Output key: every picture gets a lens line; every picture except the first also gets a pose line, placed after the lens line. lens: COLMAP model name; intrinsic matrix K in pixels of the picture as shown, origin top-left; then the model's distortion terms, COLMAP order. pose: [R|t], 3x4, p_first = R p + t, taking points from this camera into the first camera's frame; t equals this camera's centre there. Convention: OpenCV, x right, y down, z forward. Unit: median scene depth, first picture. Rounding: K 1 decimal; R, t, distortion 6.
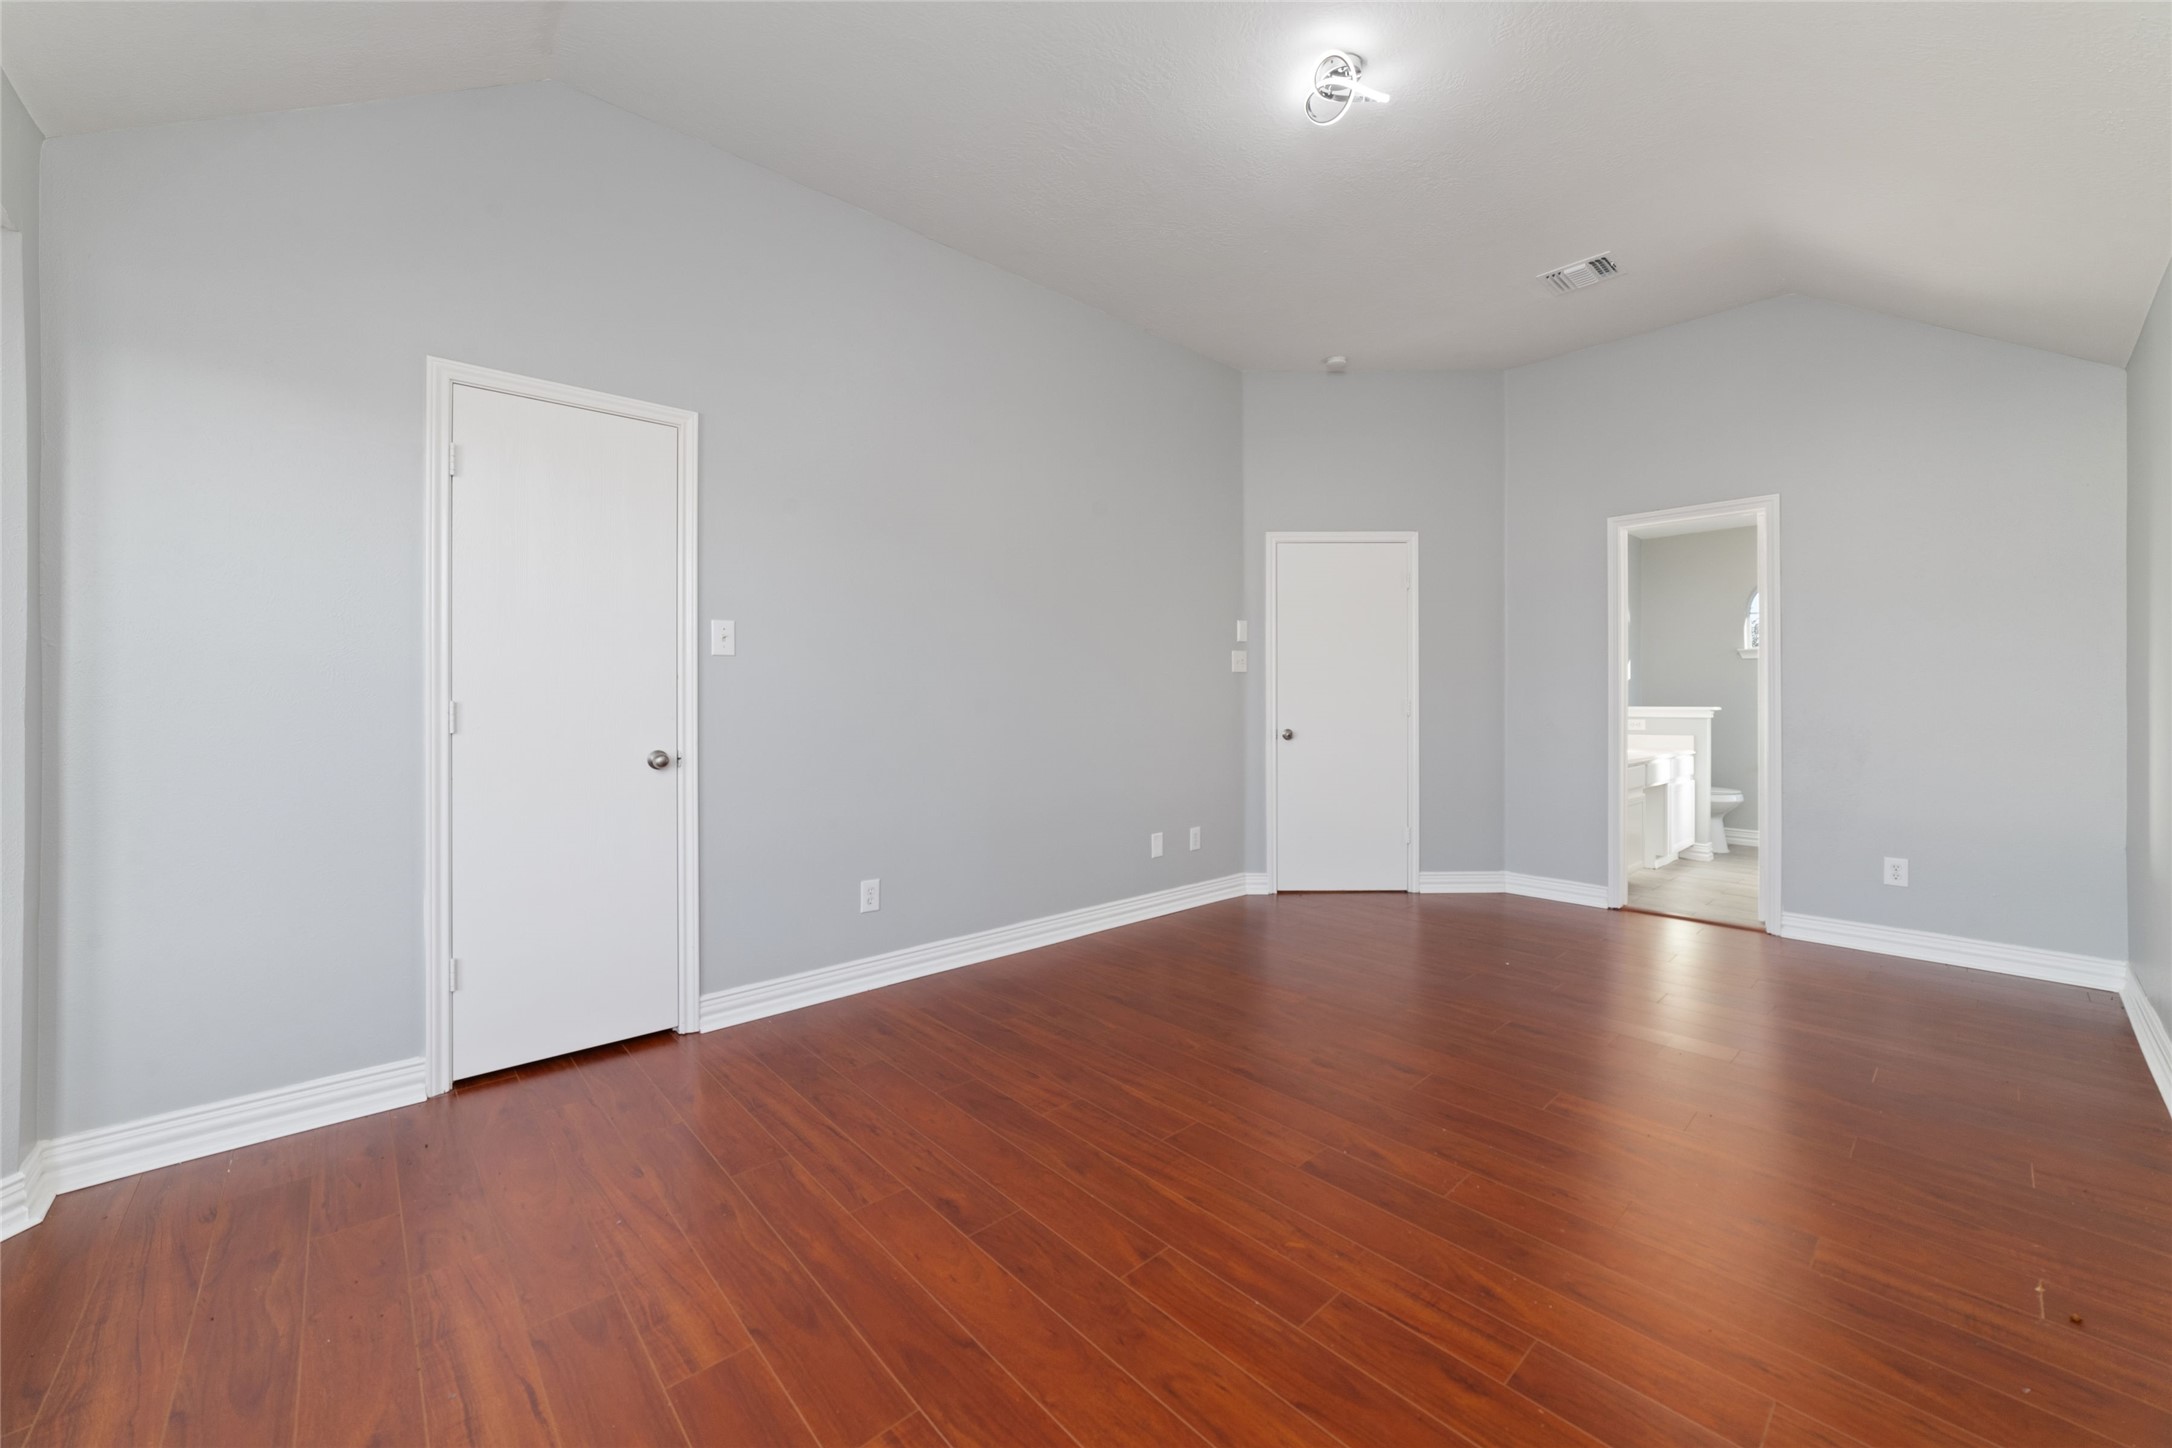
lens RADIAL K [[831.2, 0, 1090.0], [0, 831.2, 716.6], [0, 0, 1]] dist [-0.003671, 0.001498]
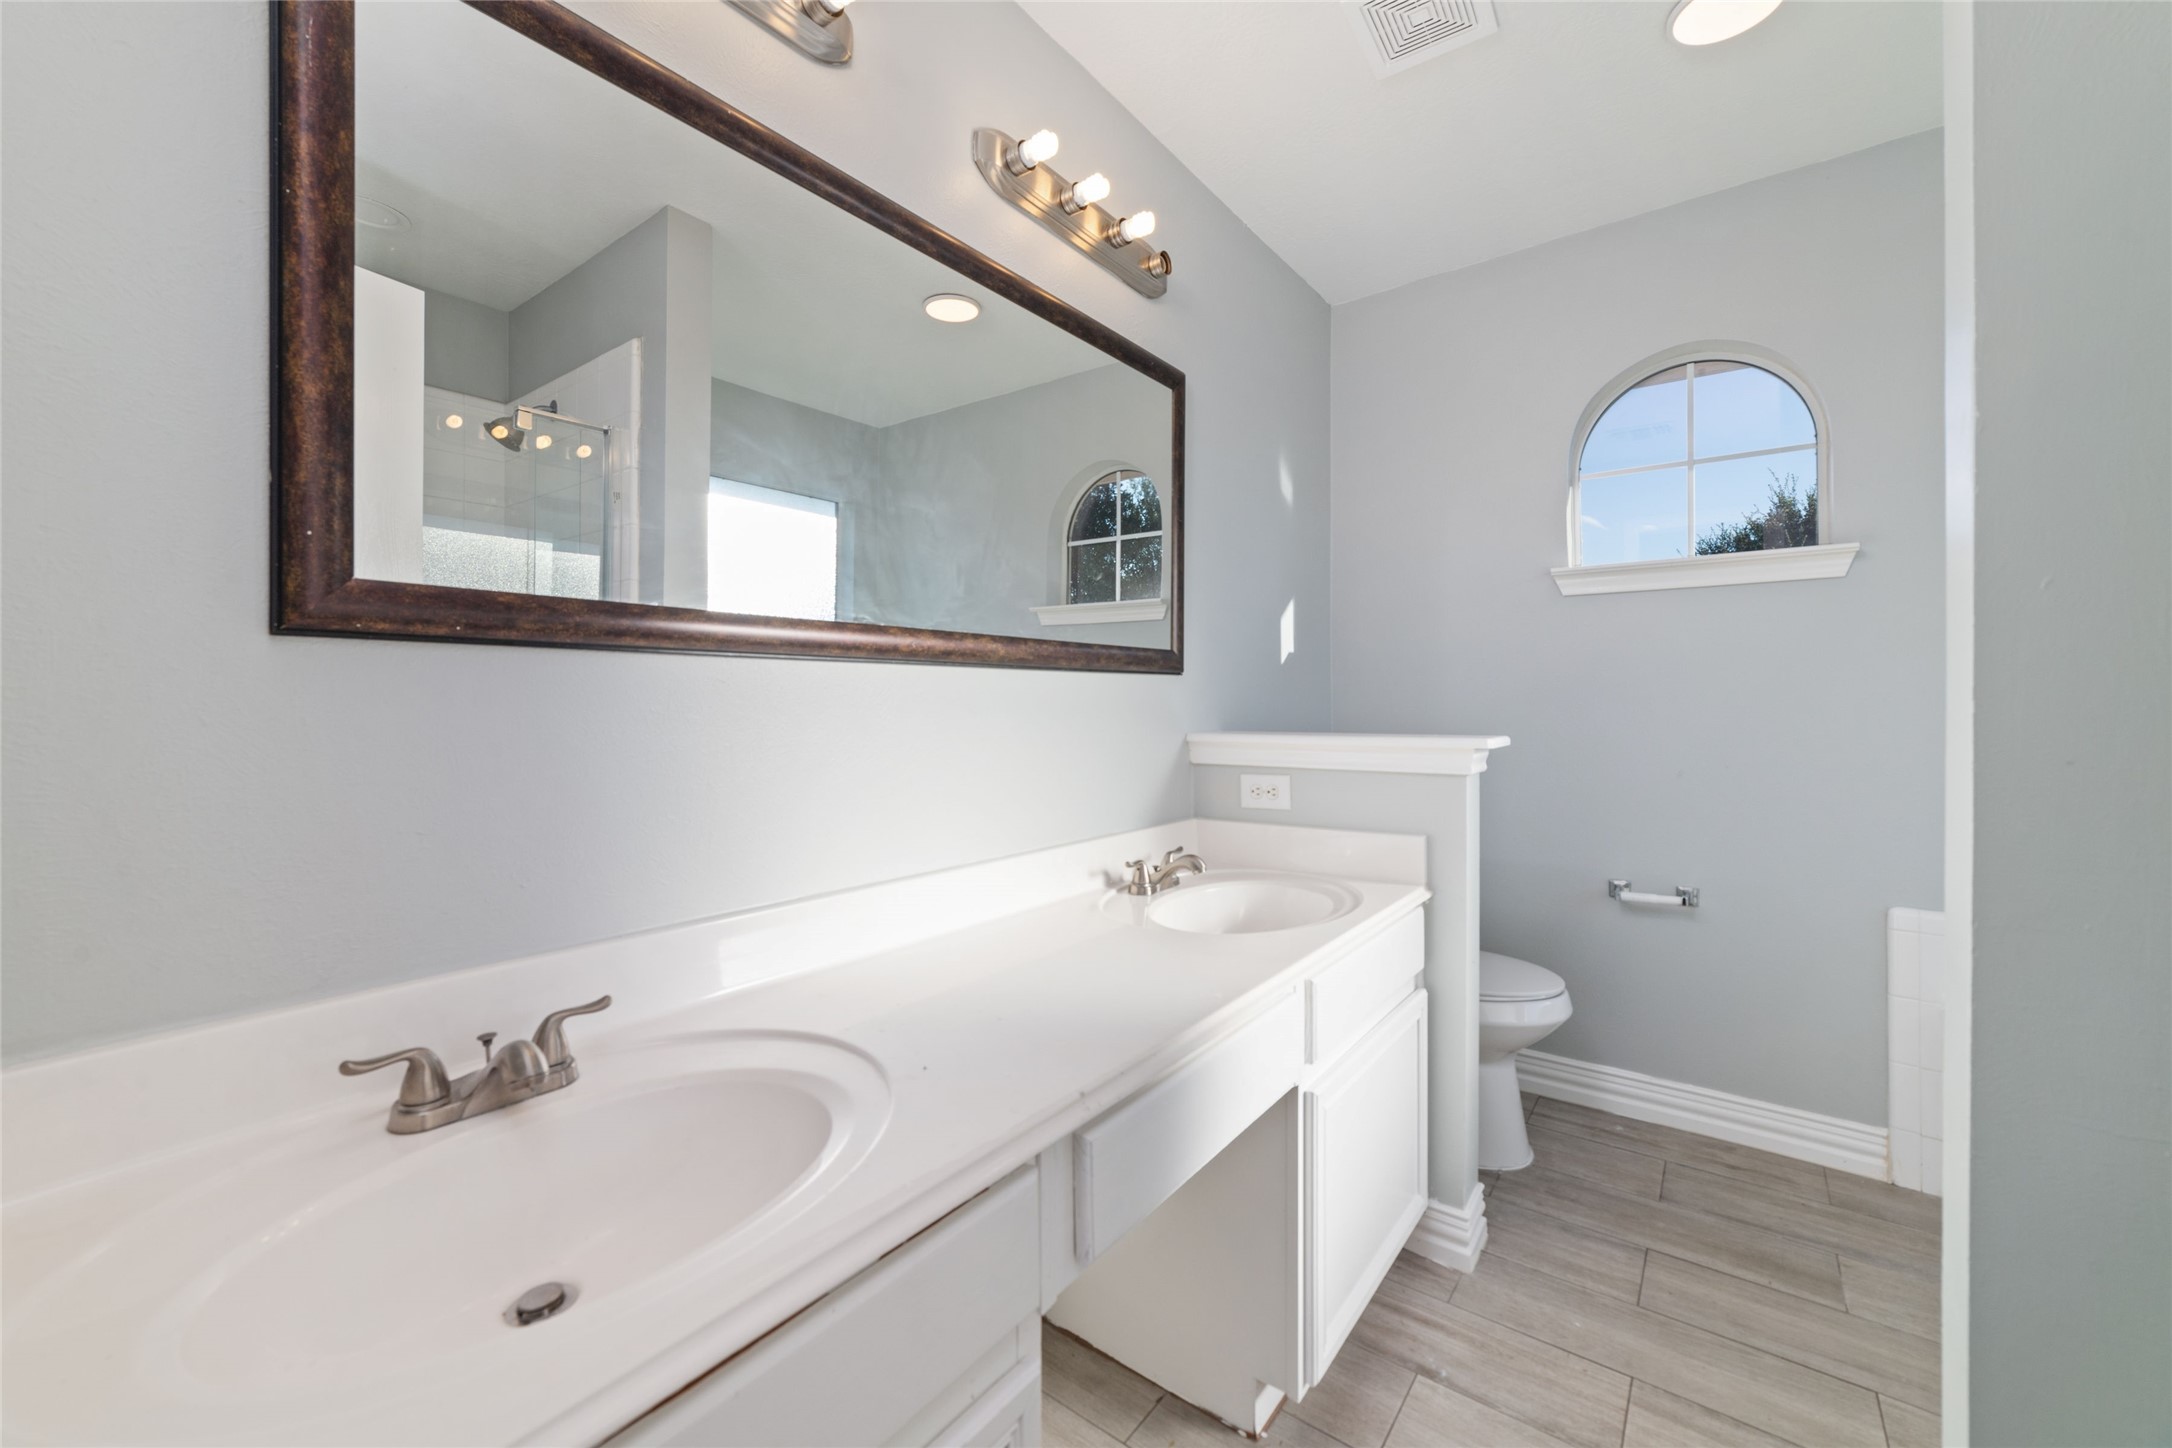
lens RADIAL K [[831.2, 0, 1086.7], [0, 831.2, 713.8], [0, 0, 1]] dist [-0.003671, 0.001498]
pose [[0.983295, 0.003563, 0.181986, 0.534559], [-0.003426, 0.999994, -0.001065, -0.019596], [-0.181989, 0.000424, 0.983300, 0.704803]]
